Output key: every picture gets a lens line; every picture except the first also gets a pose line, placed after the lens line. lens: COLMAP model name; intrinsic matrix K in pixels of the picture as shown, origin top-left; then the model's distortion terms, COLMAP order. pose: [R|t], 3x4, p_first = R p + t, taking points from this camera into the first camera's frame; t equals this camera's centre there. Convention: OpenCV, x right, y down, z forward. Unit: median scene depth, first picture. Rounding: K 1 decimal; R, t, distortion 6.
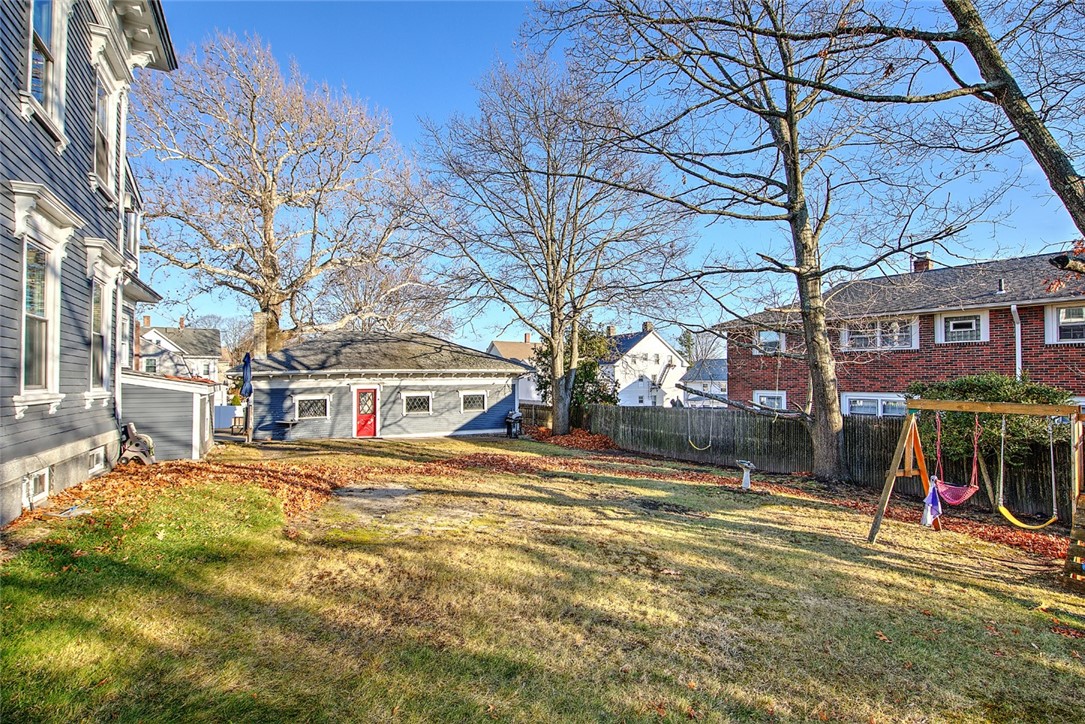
lens RADIAL K [[531.6, 0, 552.3], [0, 531.6, 363.7], [0, 0, 1]] dist [-0.003037, 0.000044]
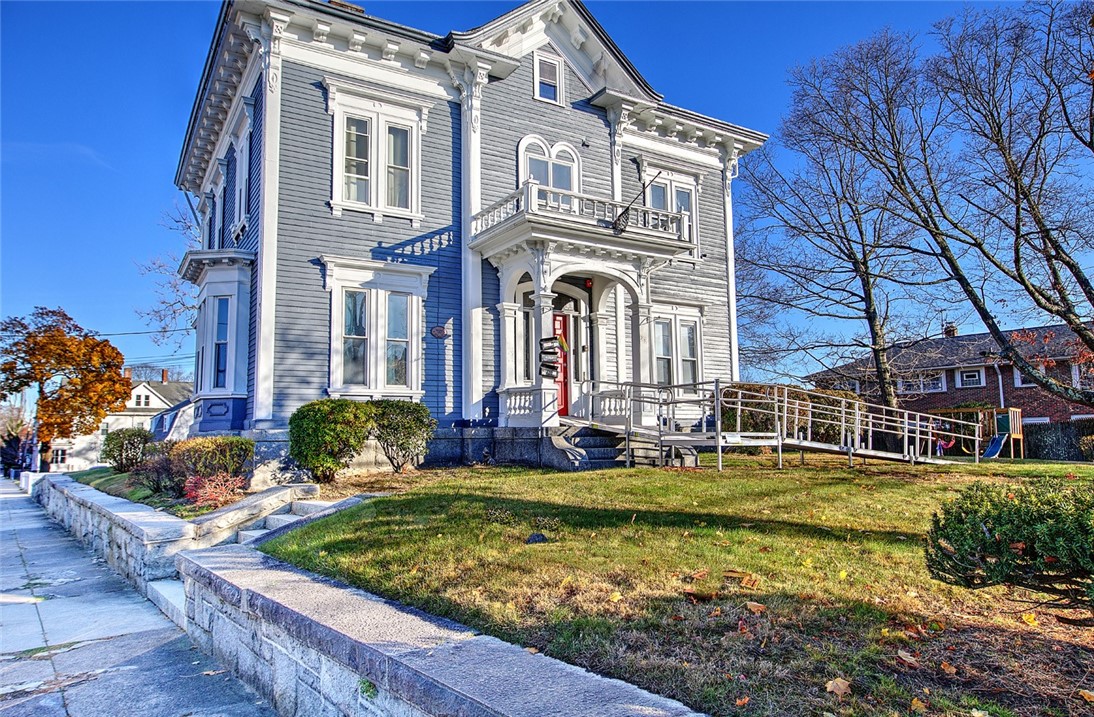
lens RADIAL K [[739.8, 0, 547.1], [0, 739.8, 363.0], [0, 0, 1]] dist [-0.006126, -0.000483]
pose [[0.997988, -0.009198, 0.062729, -0.738300], [0.014317, 0.996558, -0.081656, 0.059300], [-0.061762, 0.082390, 0.994685, -1.307982]]
